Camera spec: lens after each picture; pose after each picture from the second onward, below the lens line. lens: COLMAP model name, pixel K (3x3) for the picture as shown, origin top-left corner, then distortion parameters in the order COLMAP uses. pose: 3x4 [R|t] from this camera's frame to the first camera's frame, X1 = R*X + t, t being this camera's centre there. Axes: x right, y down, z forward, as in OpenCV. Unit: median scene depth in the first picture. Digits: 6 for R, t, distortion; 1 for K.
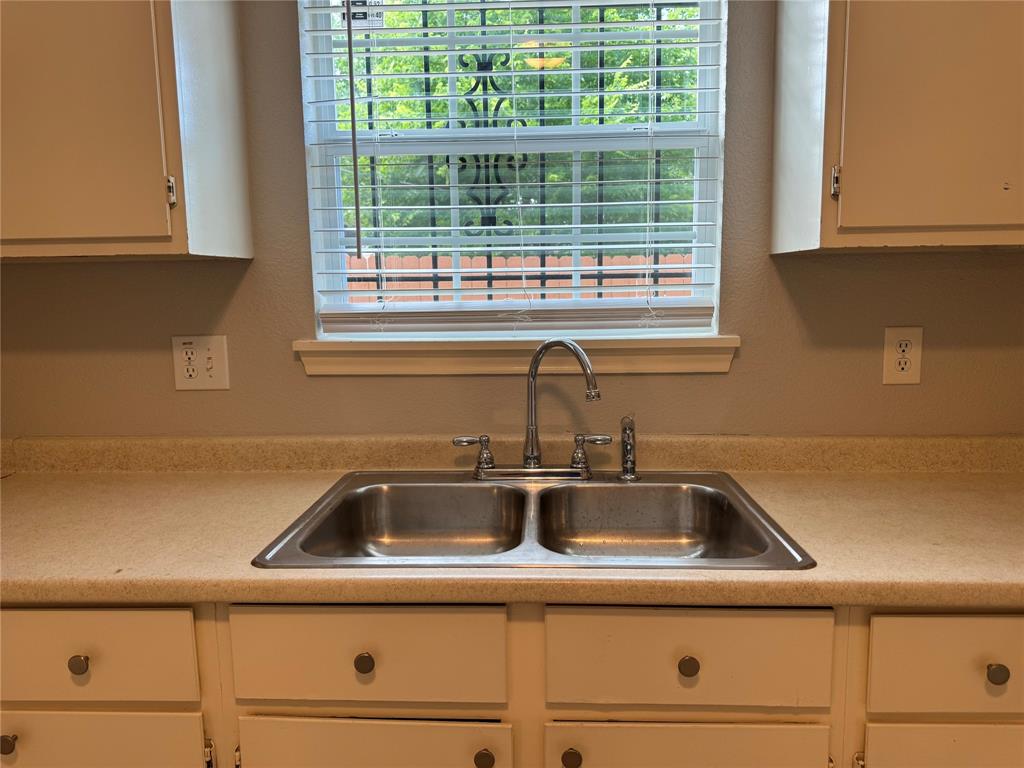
lens RADIAL K [[713.5, 0, 512.0], [0, 713.5, 384.0], [0, 0, 1]] dist [0.111467, -0.190825]
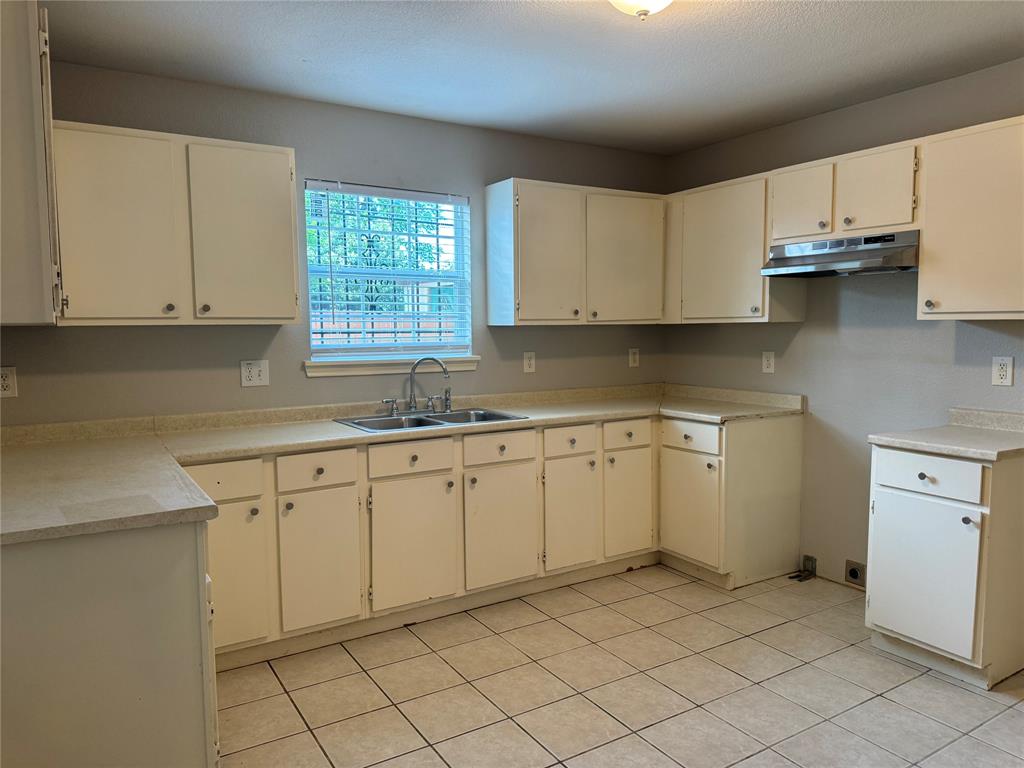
lens RADIAL K [[713.5, 0, 512.0], [0, 713.5, 384.0], [0, 0, 1]] dist [0.111467, -0.190825]
pose [[0.823495, -0.036956, 0.566119, -1.060476], [0.073921, 0.996359, -0.042485, 0.154196], [-0.562487, 0.076835, 0.823228, -1.198685]]
